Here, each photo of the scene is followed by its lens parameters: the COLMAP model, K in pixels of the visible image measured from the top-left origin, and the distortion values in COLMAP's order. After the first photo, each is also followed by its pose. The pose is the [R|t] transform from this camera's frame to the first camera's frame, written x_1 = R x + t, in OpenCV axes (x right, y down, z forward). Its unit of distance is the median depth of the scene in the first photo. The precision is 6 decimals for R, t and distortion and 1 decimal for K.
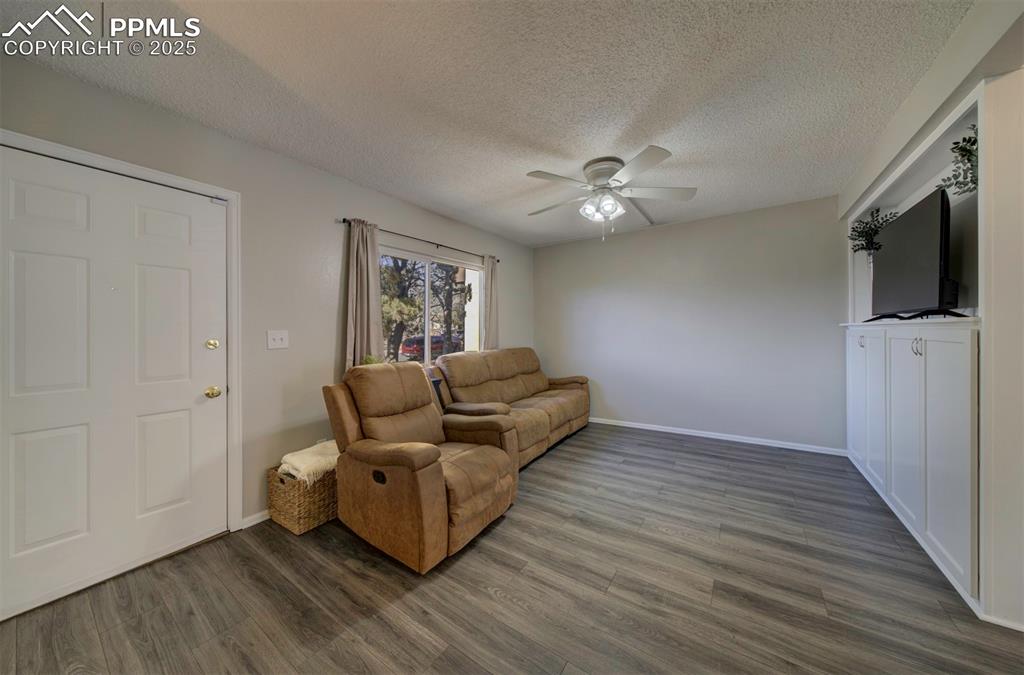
lens RADIAL K [[339.5, 0, 512.1], [0, 339.5, 351.6], [0, 0, 1]] dist [0.000404, 0.000095]
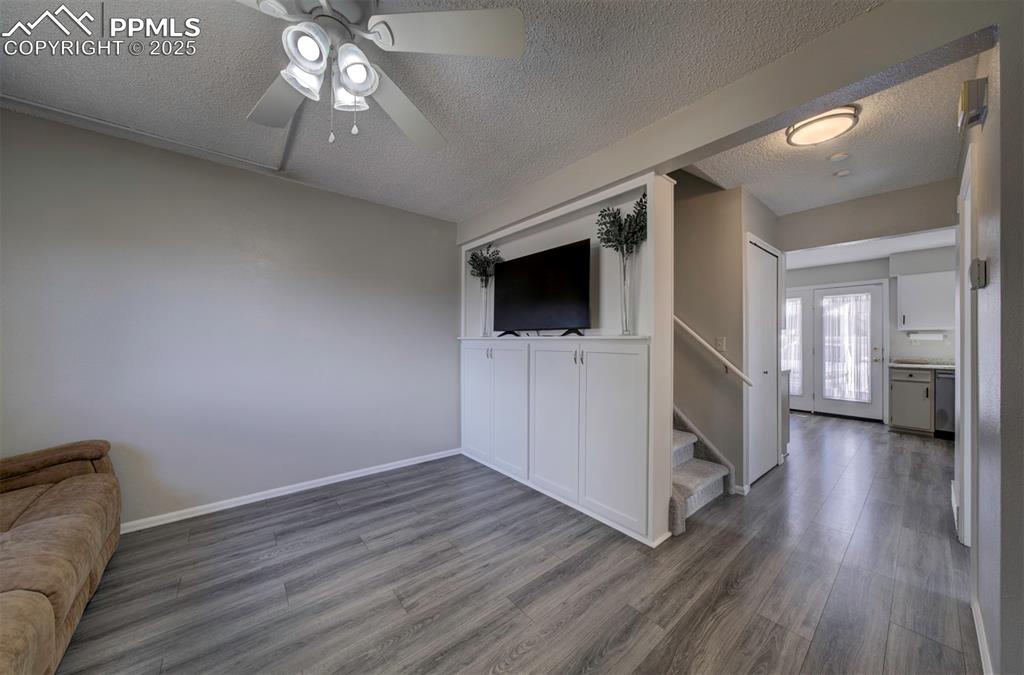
lens RADIAL K [[344.9, 0, 513.8], [0, 344.9, 337.5], [0, 0, 1]] dist [-0.006196, 0.000122]
pose [[0.300778, 0.024490, 0.953380, -0.090494], [0.046783, 0.998088, -0.040398, -0.028525], [-0.952546, 0.056753, 0.299057, 0.529642]]
